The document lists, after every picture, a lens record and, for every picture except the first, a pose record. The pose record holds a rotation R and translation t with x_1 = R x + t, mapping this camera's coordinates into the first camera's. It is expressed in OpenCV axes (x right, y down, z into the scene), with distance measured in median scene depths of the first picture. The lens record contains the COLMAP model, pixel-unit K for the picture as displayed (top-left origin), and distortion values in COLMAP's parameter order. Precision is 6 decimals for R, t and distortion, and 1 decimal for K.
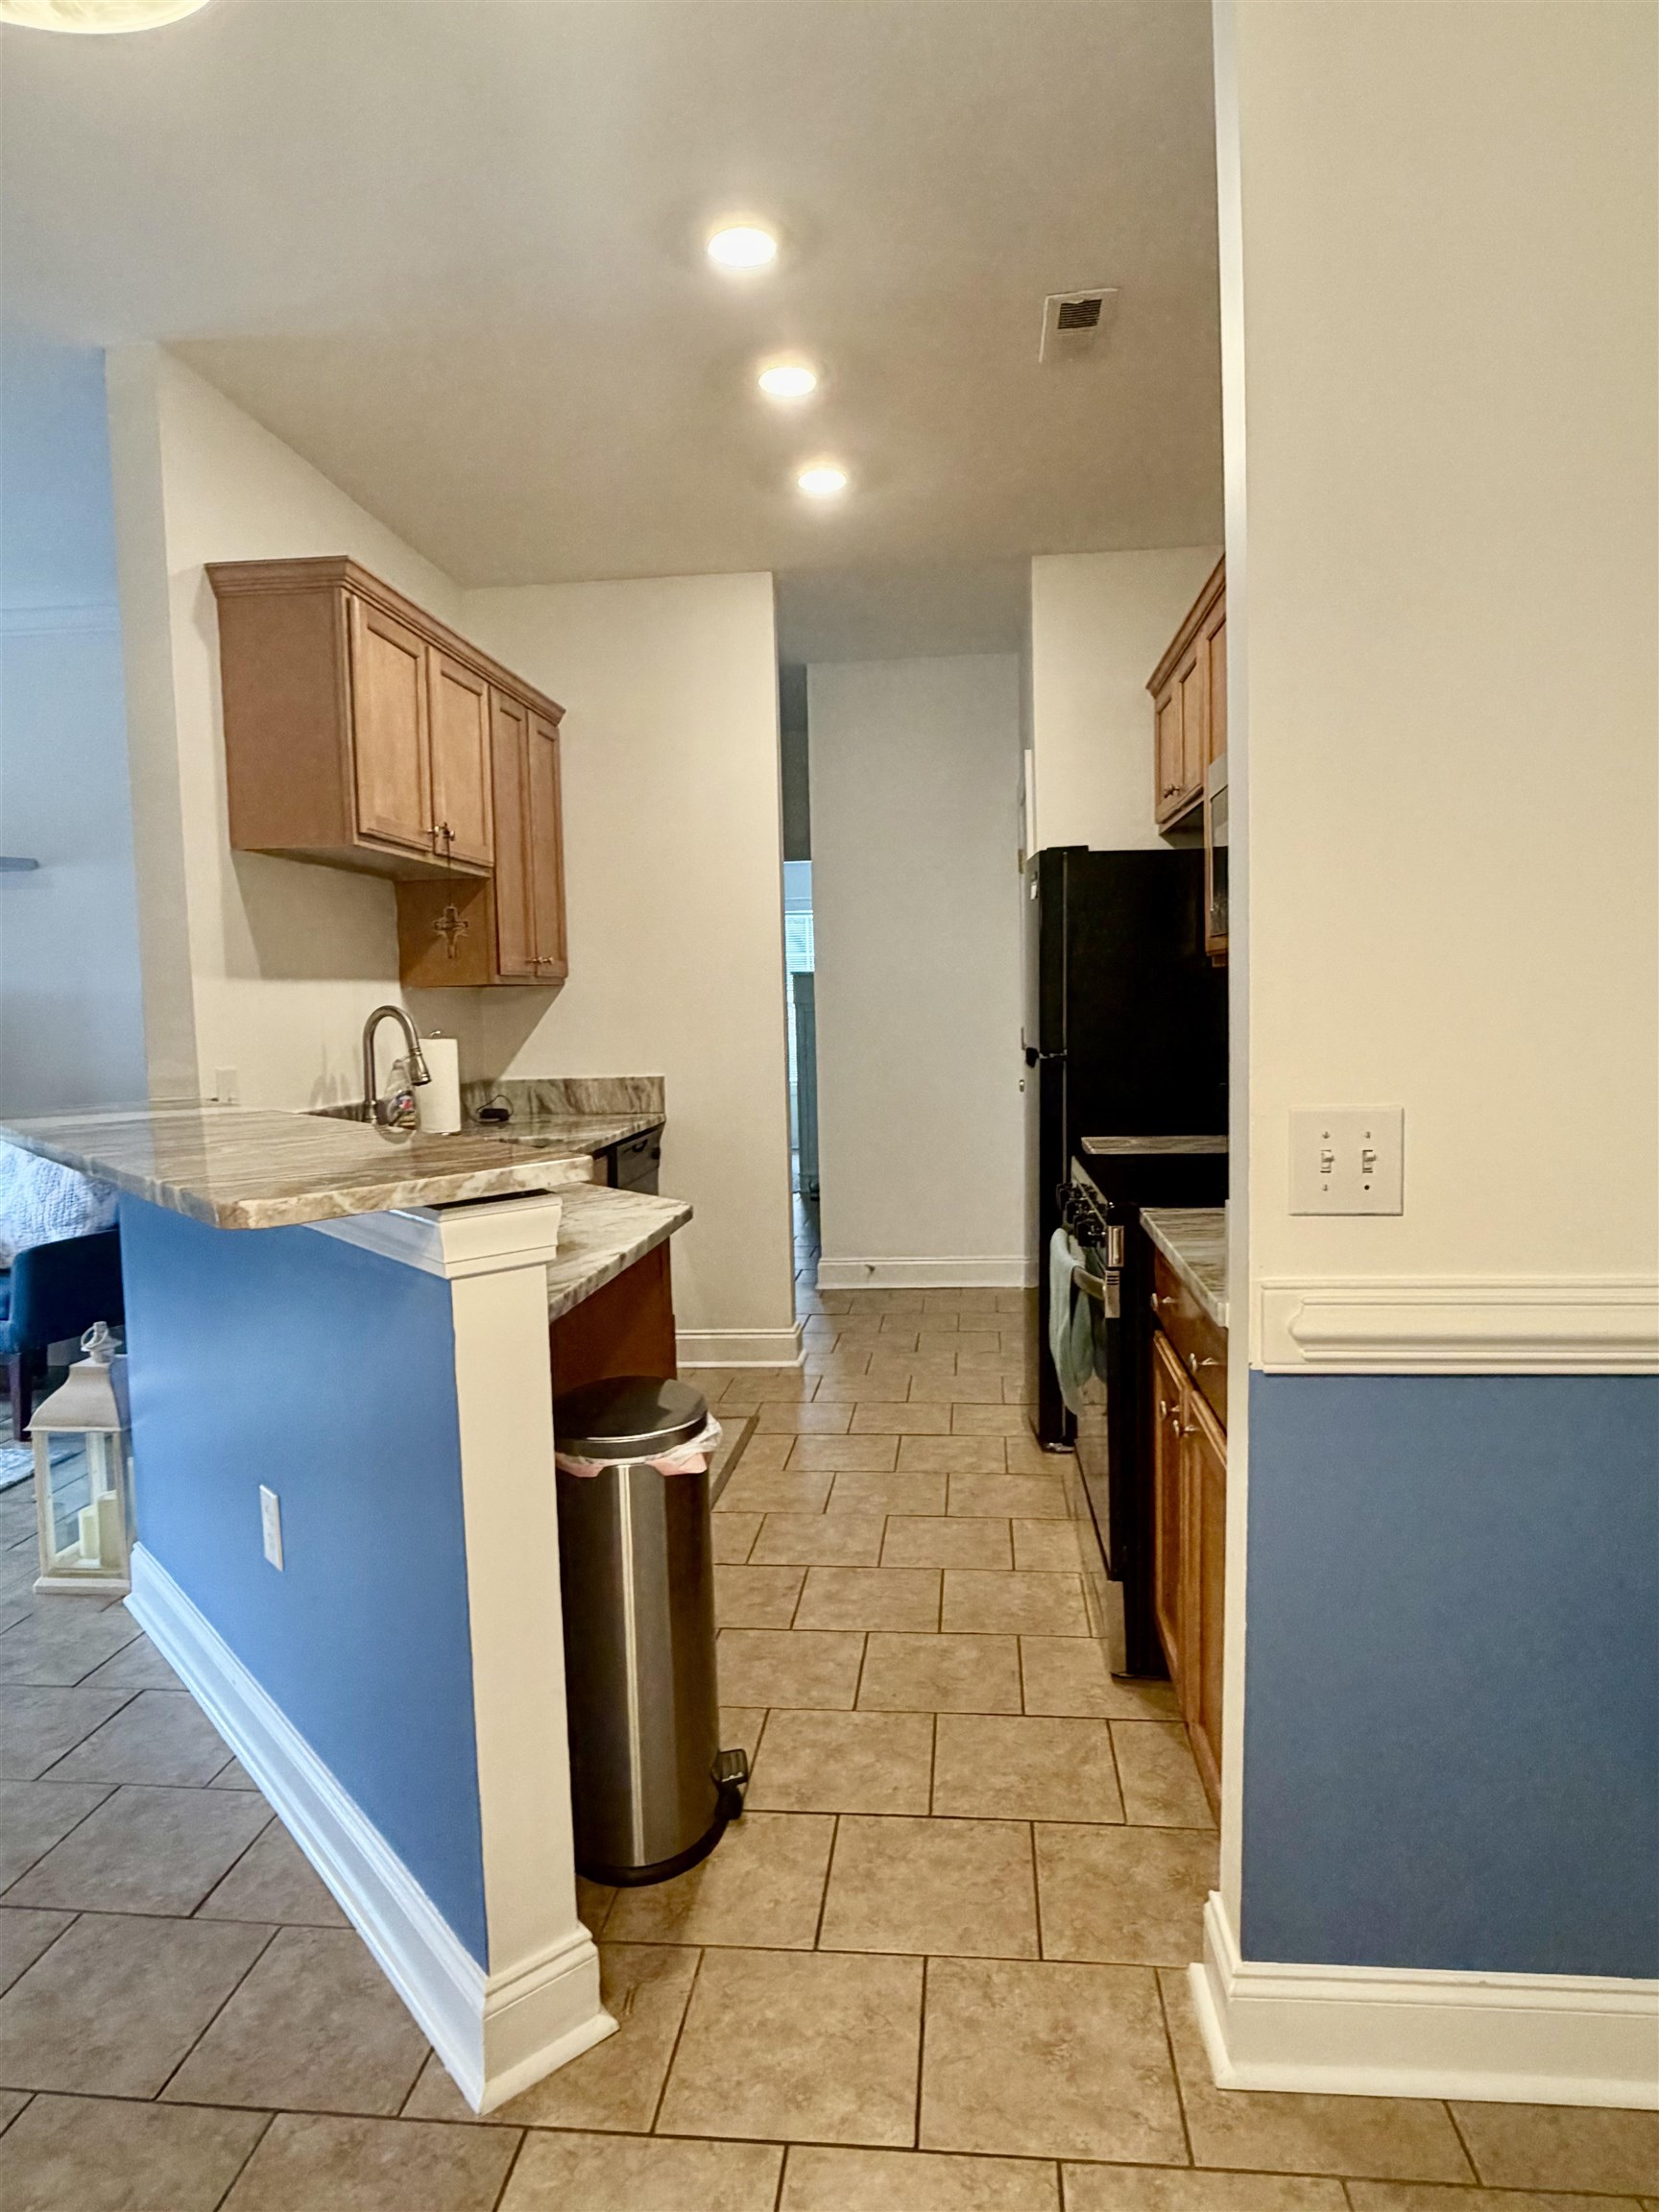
lens RADIAL K [[1348.8, 0, 815.5], [0, 1348.8, 1097.8], [0, 0, 1]] dist [-0.003828, 0.003138]
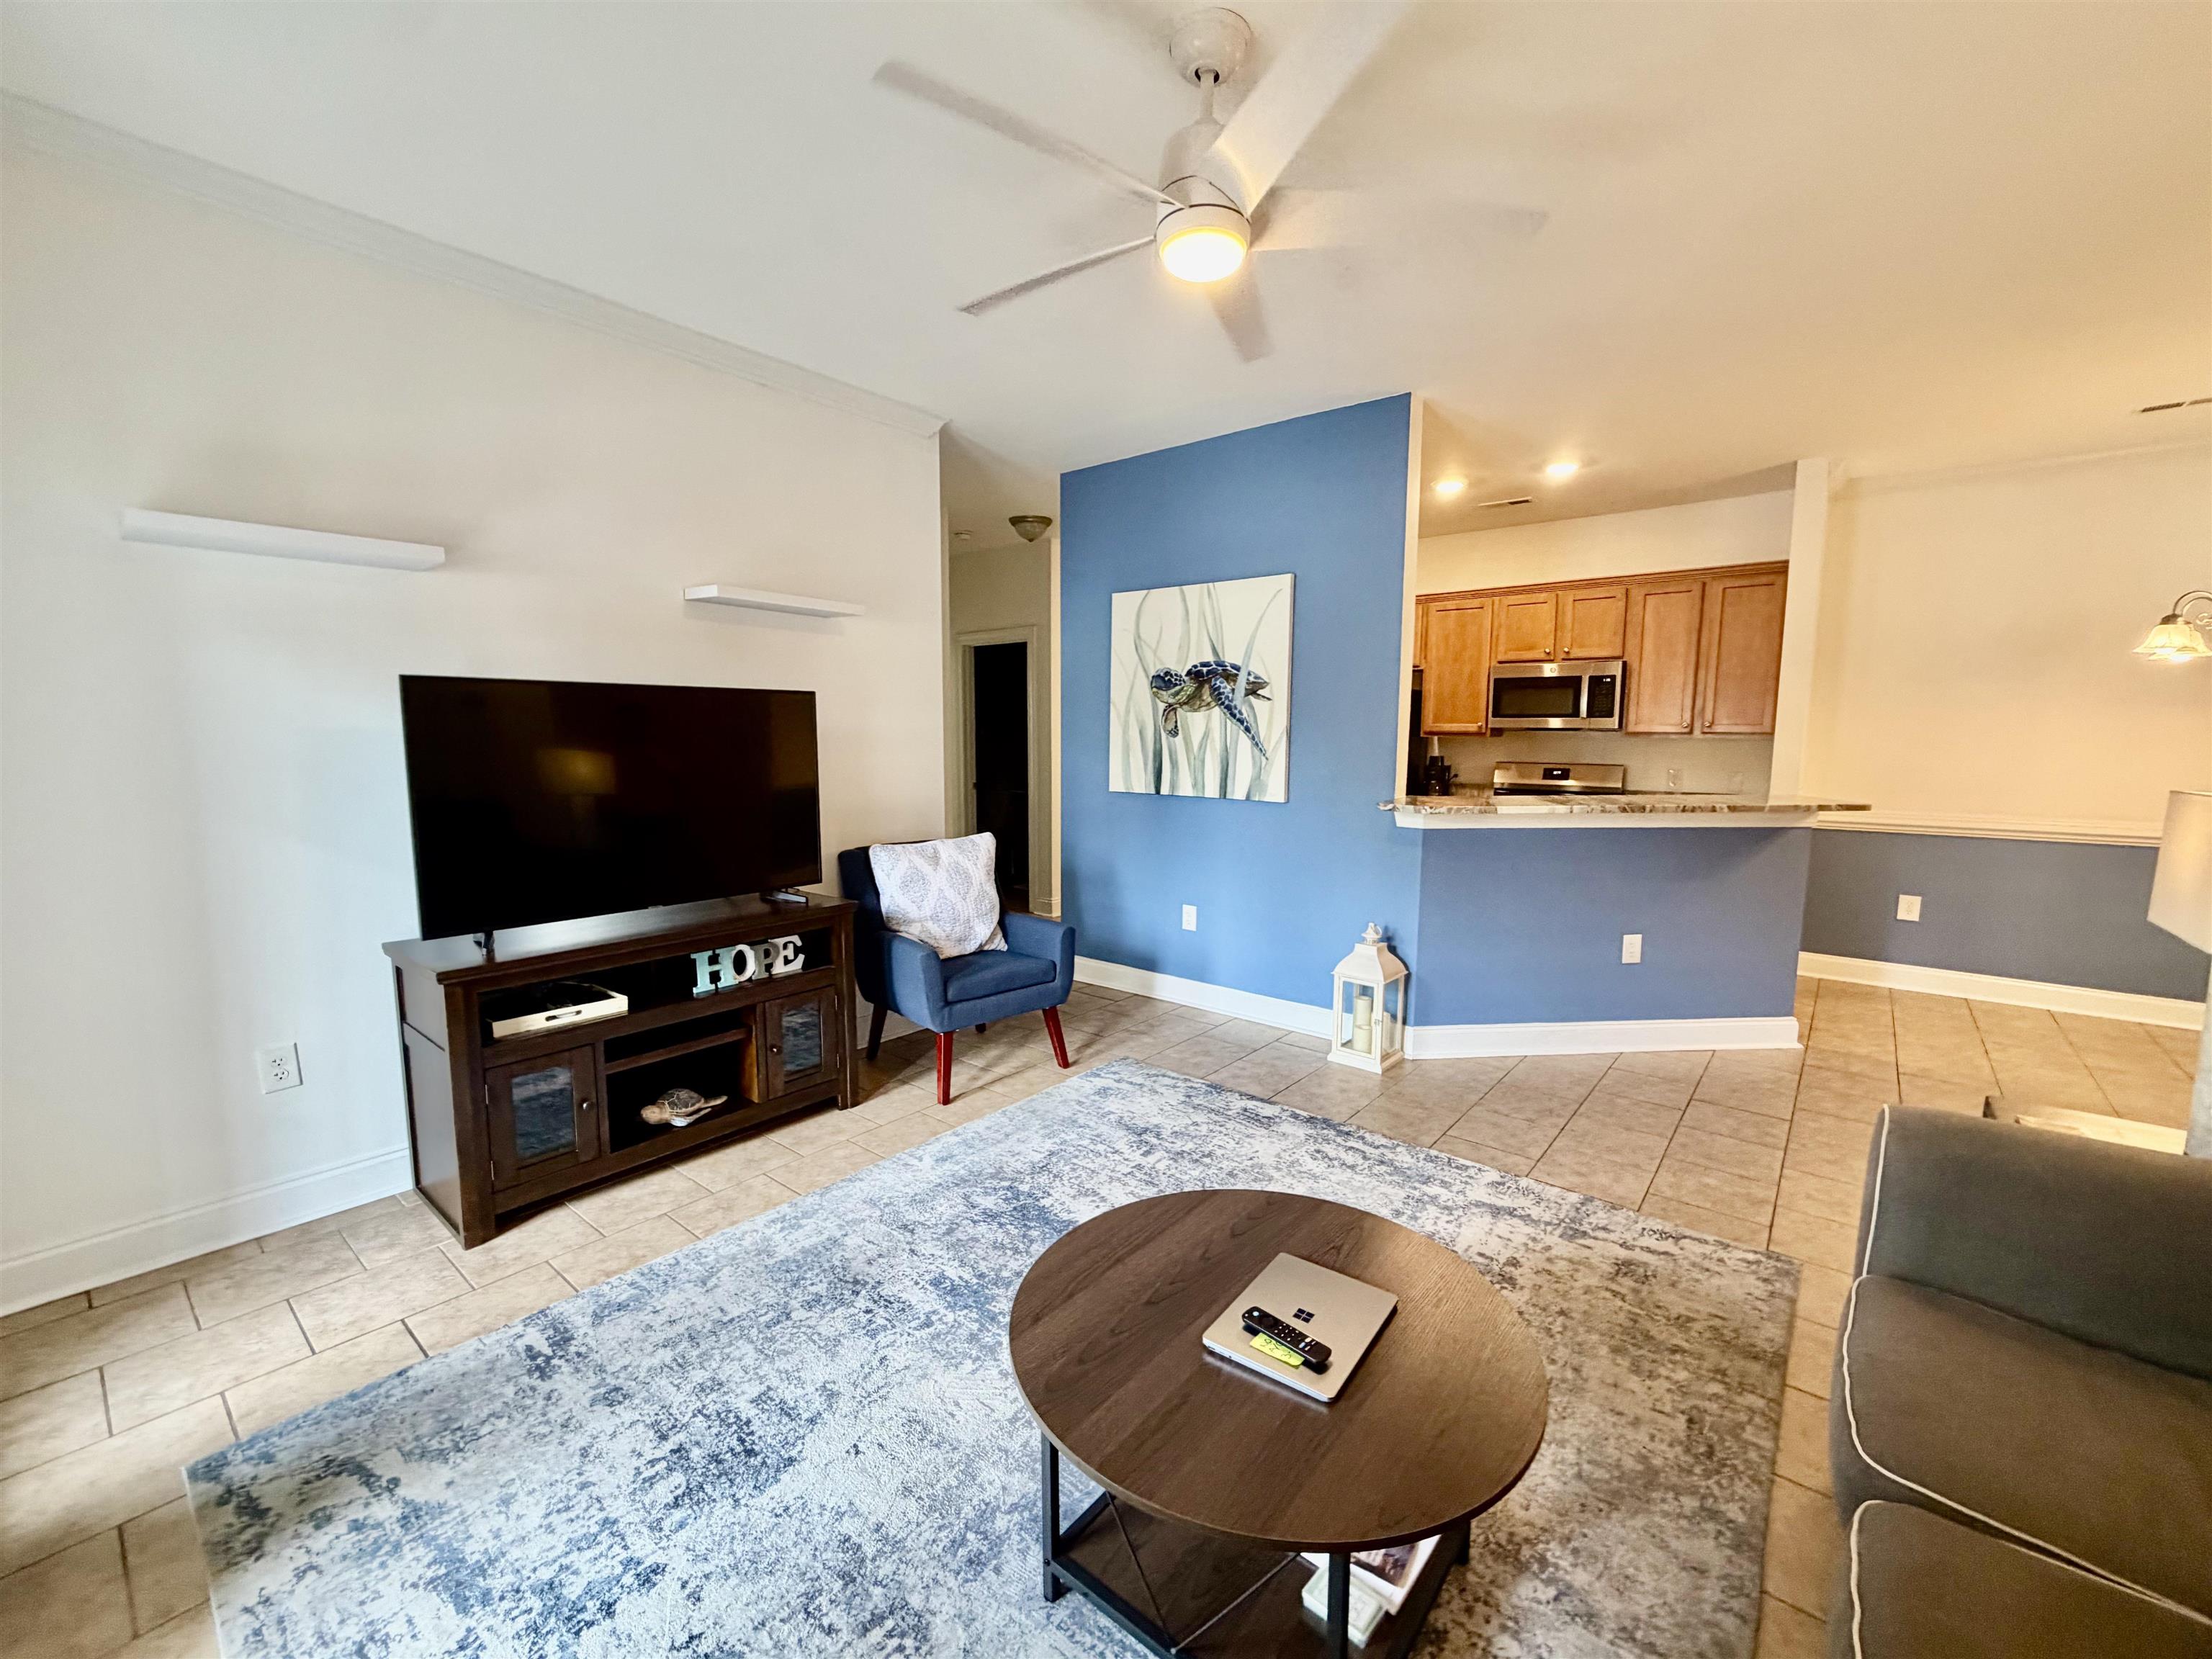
lens RADIAL K [[902.4, 0, 1107.8], [0, 902.4, 845.0], [0, 0, 1]] dist [-0.002479, 0.000241]
pose [[0.551215, -0.080342, 0.830486, -1.480520], [0.041498, 0.996761, 0.068884, -0.032012], [-0.833331, -0.003507, 0.552763, 0.539397]]
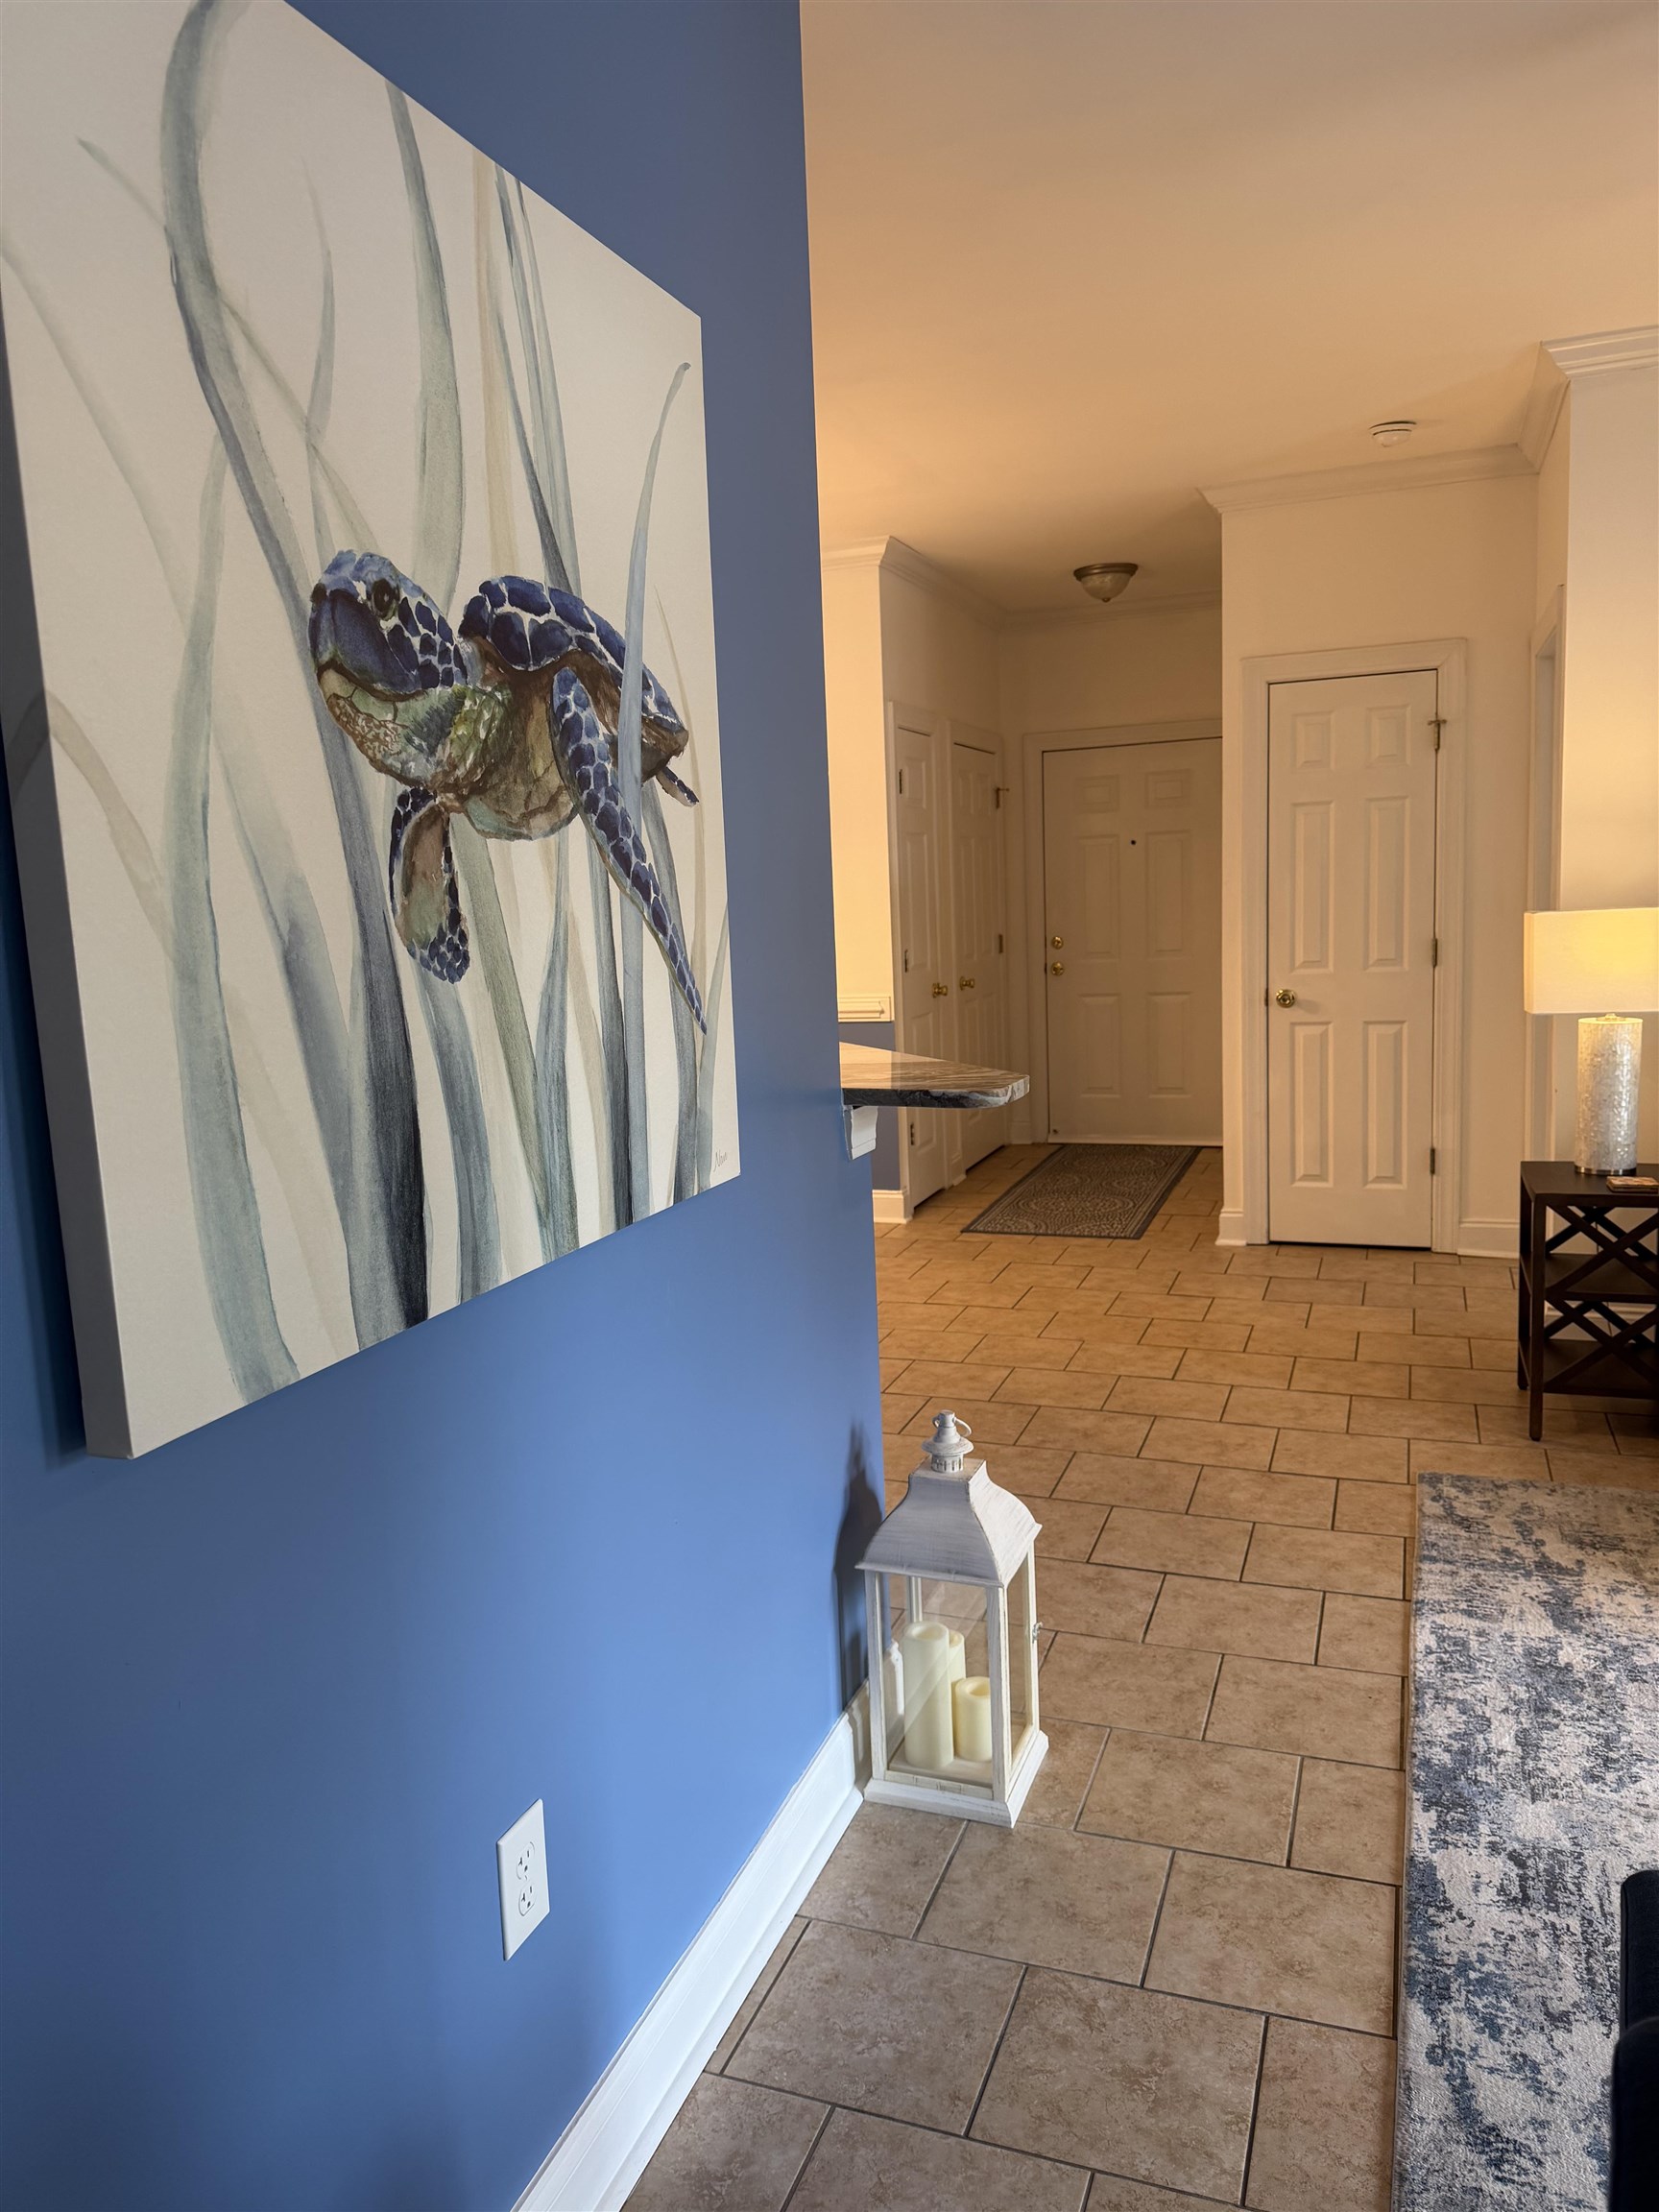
lens RADIAL K [[1565.3, 0, 815.5], [0, 1565.3, 1113.5], [0, 0, 1]] dist [0.035100, -0.026421]
pose [[-0.967323, 0.023725, 0.252434, -0.575002], [0.076675, 0.976368, 0.202054, -0.127484], [-0.241675, 0.214806, -0.946283, 1.486128]]
